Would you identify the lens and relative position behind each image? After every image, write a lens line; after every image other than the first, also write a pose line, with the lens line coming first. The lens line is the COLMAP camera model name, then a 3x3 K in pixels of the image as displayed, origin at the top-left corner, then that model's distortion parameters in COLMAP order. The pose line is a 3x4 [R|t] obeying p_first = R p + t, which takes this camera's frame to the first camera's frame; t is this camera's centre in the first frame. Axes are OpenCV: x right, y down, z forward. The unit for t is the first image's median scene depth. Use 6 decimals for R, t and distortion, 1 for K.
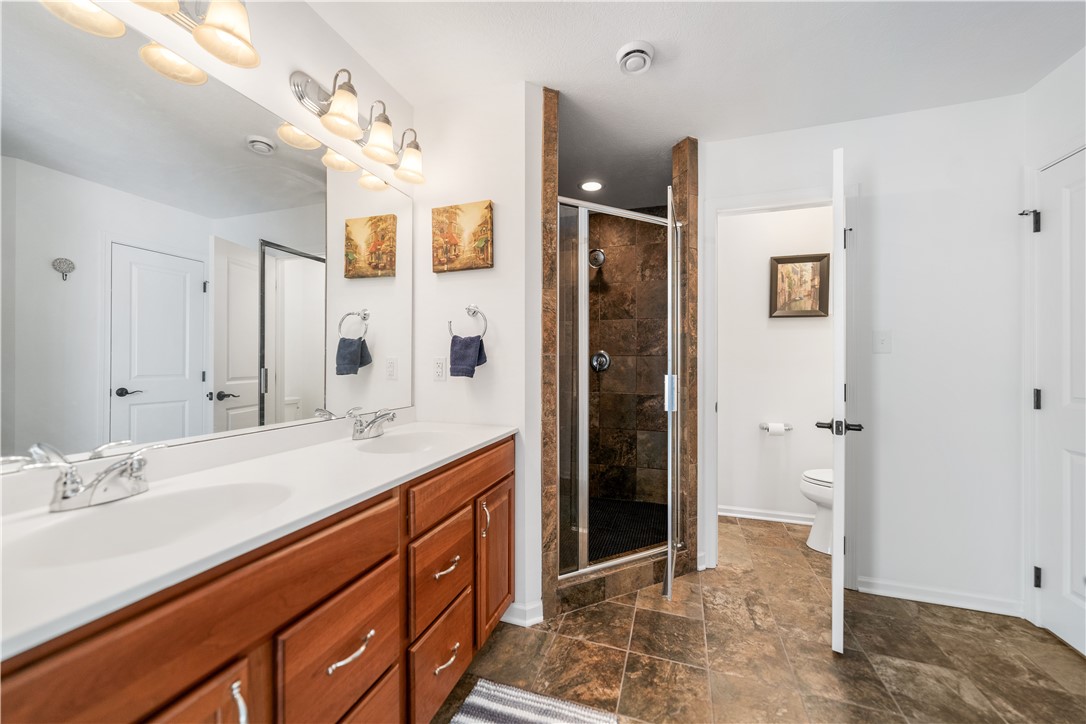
lens RADIAL K [[404.9, 0, 543.0], [0, 404.9, 362.0], [0, 0, 1]] dist [0.000286, 0.000008]
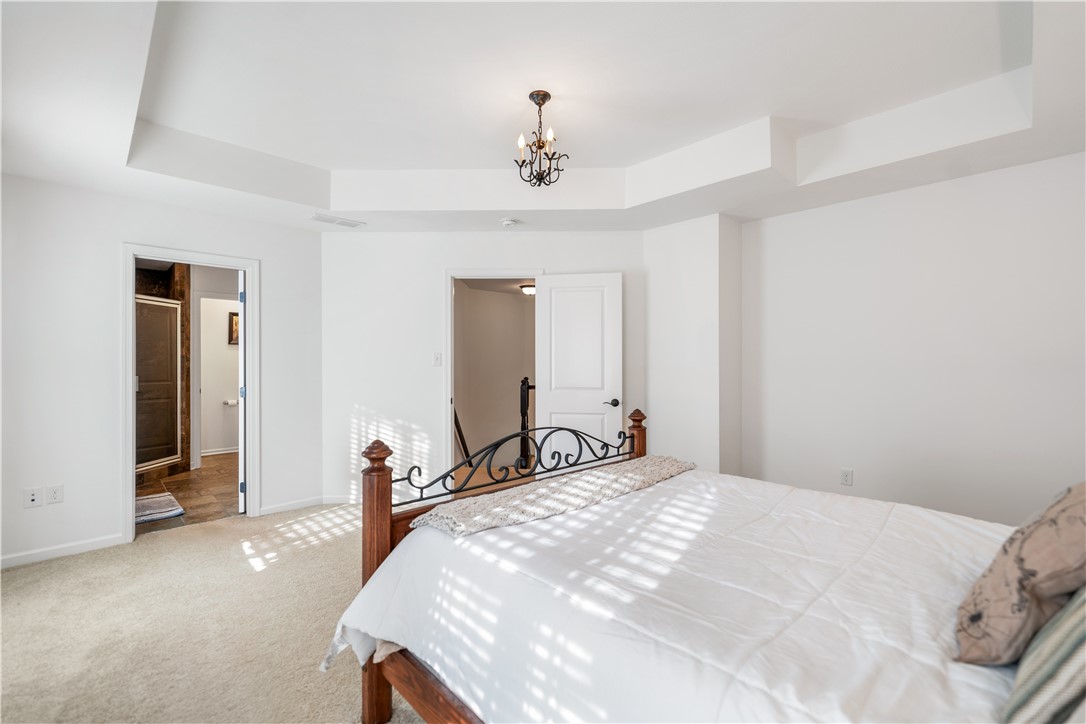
lens RADIAL K [[462.0, 0, 543.0], [0, 462.0, 362.0], [0, 0, 1]] dist [0.000565, -0.000081]
pose [[0.458434, -0.002177, 0.888726, -1.051440], [-0.003091, 0.999987, 0.004044, -0.063819], [-0.888723, -0.004601, 0.458421, -1.987350]]
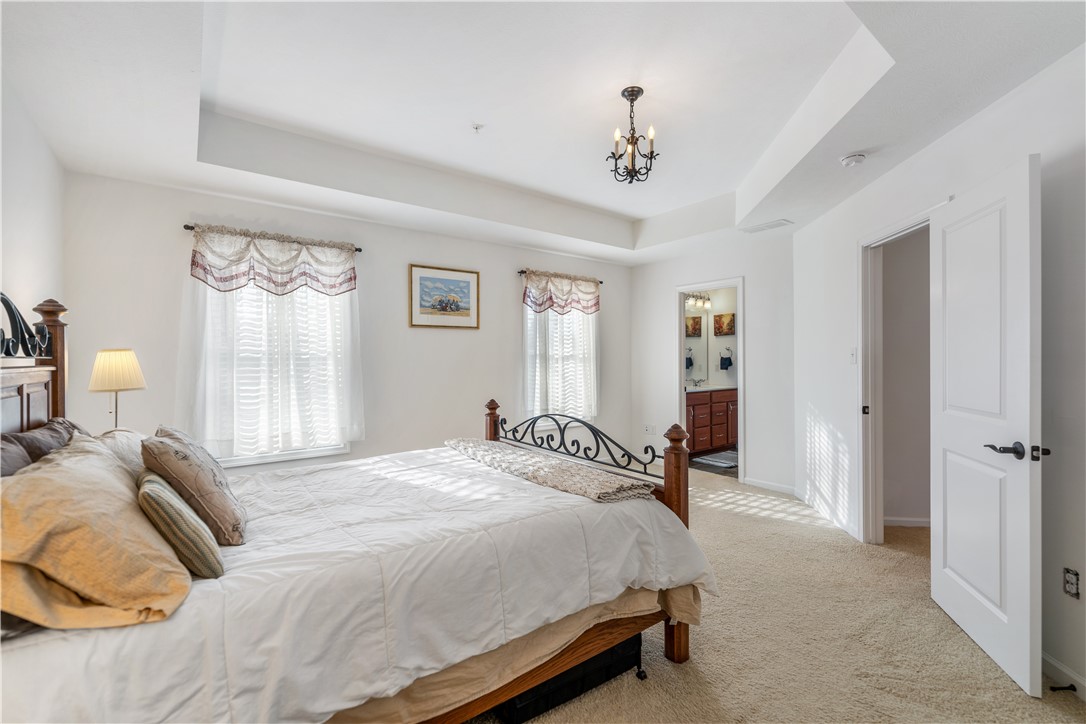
lens RADIAL K [[462.0, 0, 543.0], [0, 462.0, 362.0], [0, 0, 1]] dist [0.000565, -0.000081]
pose [[0.828465, -0.004744, -0.560021, 0.607478], [0.012045, 0.999884, 0.009349, -0.070647], [0.559911, -0.014490, 0.828426, -2.605203]]
